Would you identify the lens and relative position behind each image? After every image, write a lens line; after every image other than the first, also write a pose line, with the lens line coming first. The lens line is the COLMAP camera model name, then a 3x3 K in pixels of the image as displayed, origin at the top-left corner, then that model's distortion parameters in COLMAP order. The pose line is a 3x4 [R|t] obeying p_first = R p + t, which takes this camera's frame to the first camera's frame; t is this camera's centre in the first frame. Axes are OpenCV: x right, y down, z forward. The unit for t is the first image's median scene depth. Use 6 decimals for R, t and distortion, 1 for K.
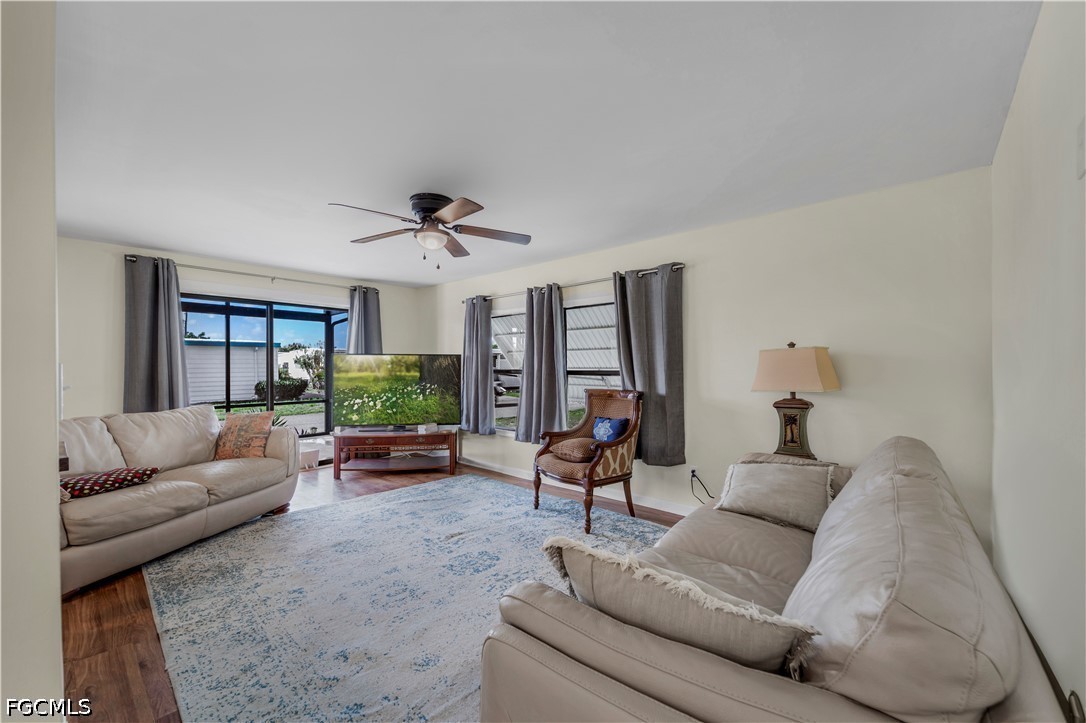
lens RADIAL K [[440.9, 0, 537.9], [0, 440.9, 364.3], [0, 0, 1]] dist [0.003127, -0.002836]
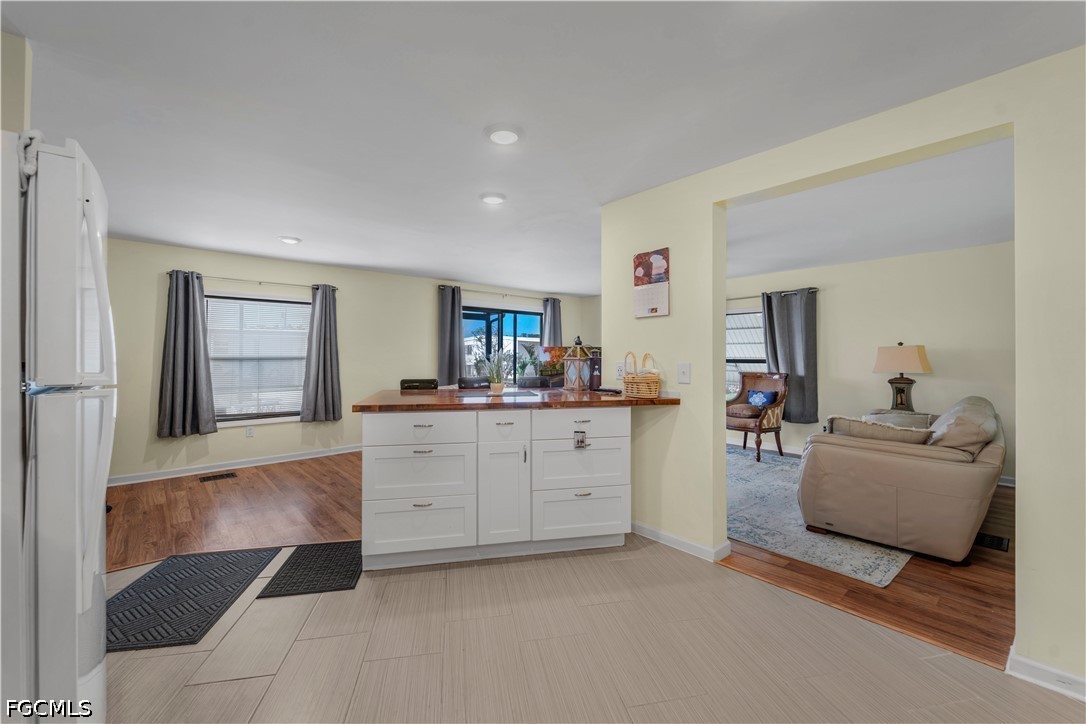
lens RADIAL K [[440.9, 0, 534.9], [0, 440.9, 347.8], [0, 0, 1]] dist [0.003127, -0.002836]
pose [[0.992627, 0.002674, -0.121176, -0.432229], [-0.004024, 0.999933, -0.010892, -0.005346], [0.121138, 0.011299, 0.992571, -0.592177]]
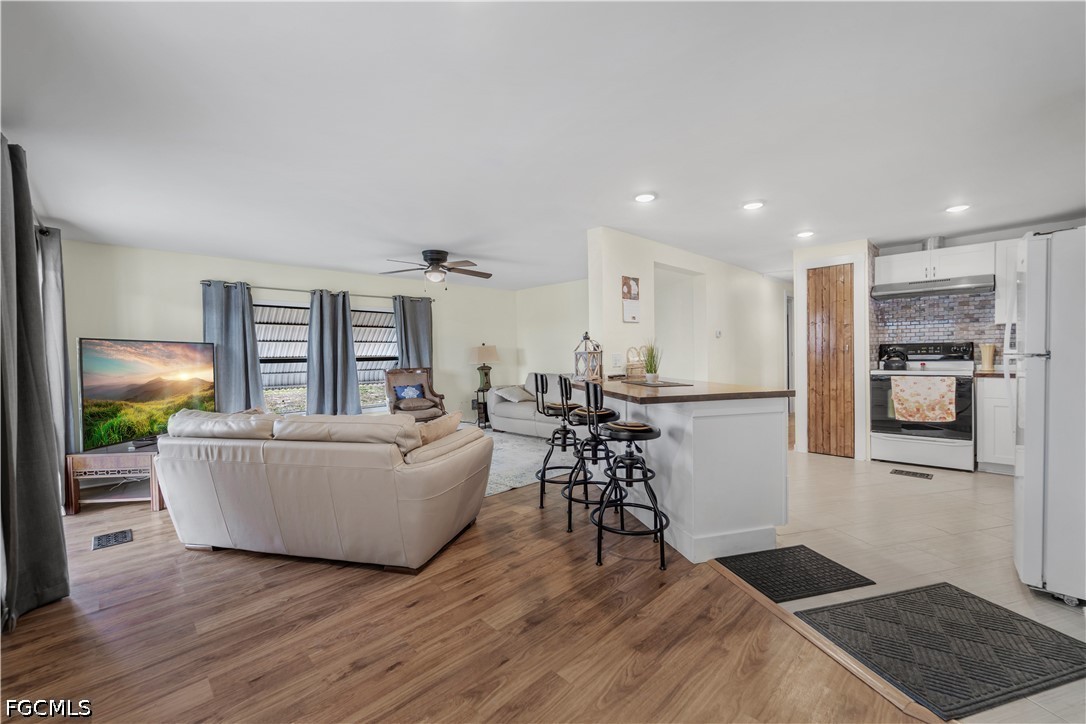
lens RADIAL K [[440.9, 0, 553.5], [0, 440.9, 359.0], [0, 0, 1]] dist [0.003127, -0.002836]
pose [[0.027030, -0.011882, 0.999564, -1.518568], [0.010270, 0.999880, 0.011608, 0.009950], [-0.999582, 0.009951, 0.027149, 0.424621]]
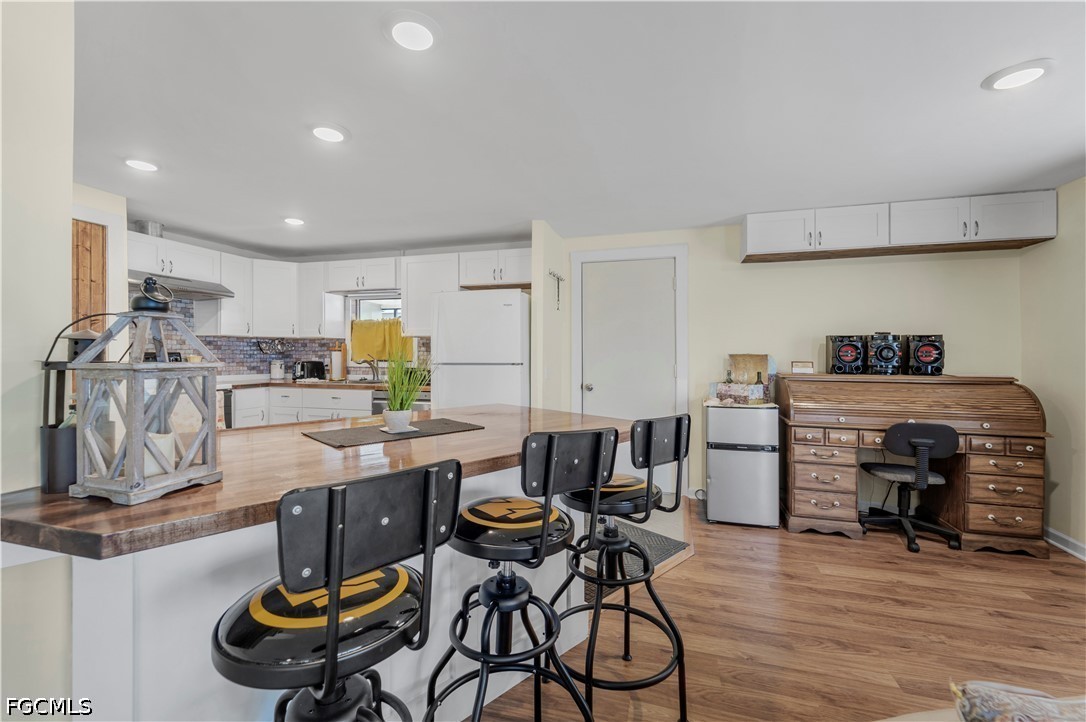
lens RADIAL K [[437.1, 0, 534.8], [0, 437.1, 352.1], [0, 0, 1]] dist [-0.003965, -0.000564]
pose [[-0.895454, -0.001560, -0.445150, -0.537338], [0.003101, 0.999948, -0.009742, 0.001416], [0.445142, -0.010104, -0.895403, 0.670719]]
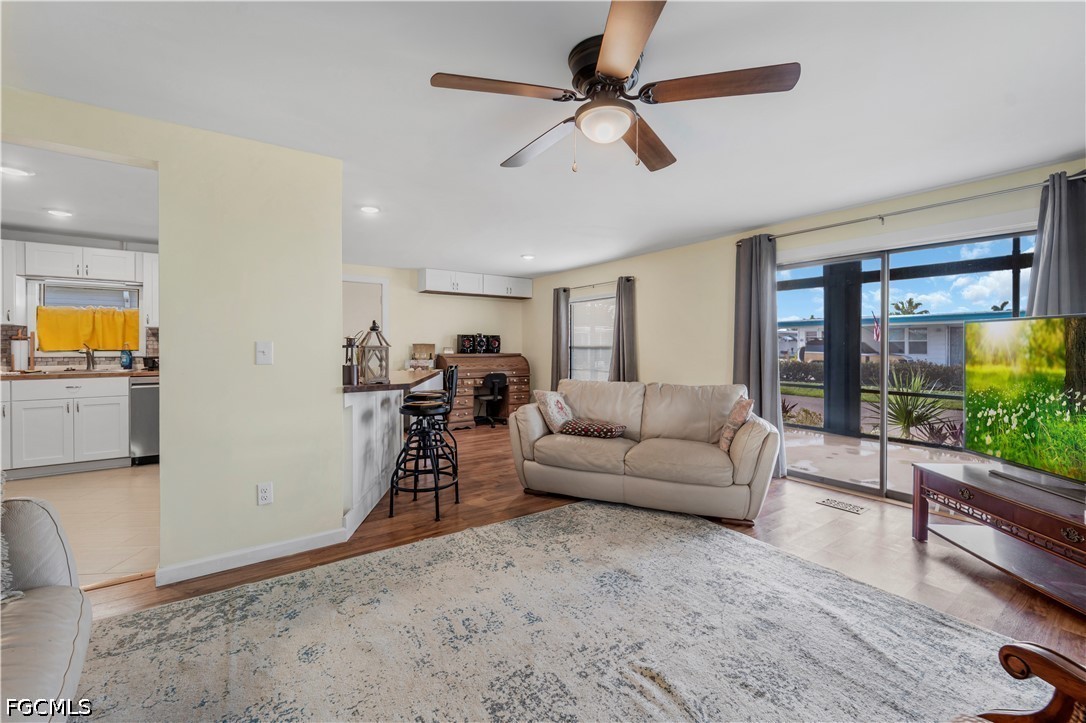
lens RADIAL K [[440.9, 0, 530.4], [0, 440.9, 358.8], [0, 0, 1]] dist [0.003127, -0.002836]
pose [[-0.220118, 0.032014, -0.974948, 0.276040], [0.005257, 0.999486, 0.031632, 0.004202], [0.975459, 0.001837, -0.220173, 0.832499]]
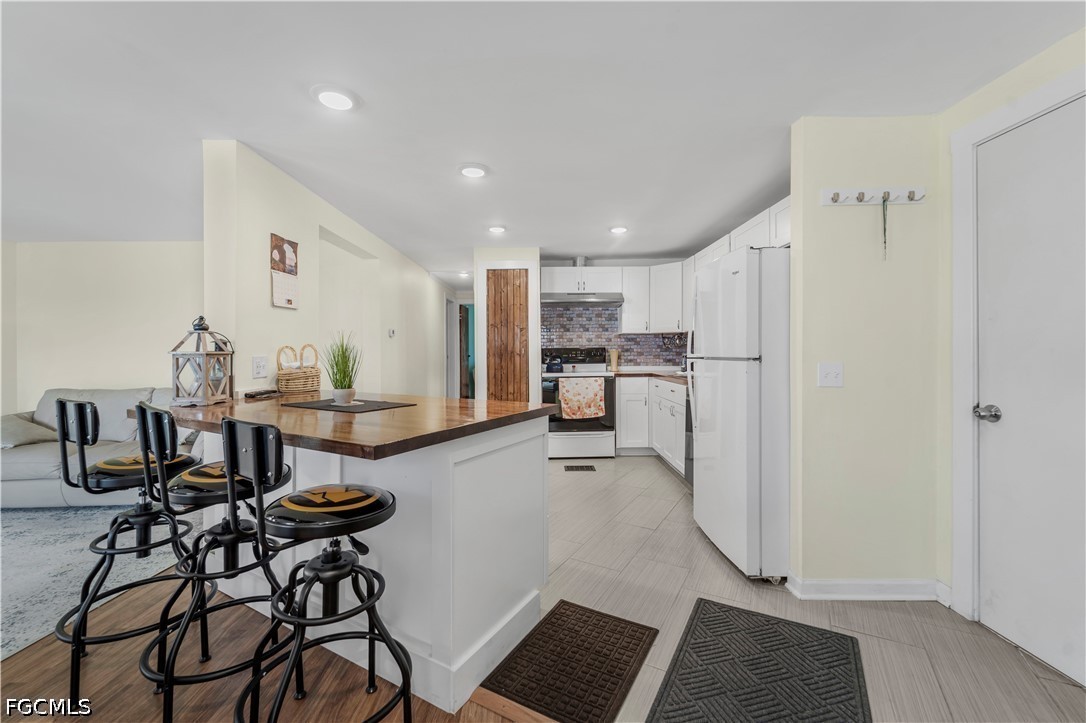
lens RADIAL K [[440.9, 0, 549.0], [0, 440.9, 349.0], [0, 0, 1]] dist [0.003127, -0.002836]
pose [[-0.685645, 0.012735, 0.727824, -1.192873], [0.005589, 0.999910, -0.012232, 0.010619], [-0.727914, -0.004319, -0.685655, 0.438844]]
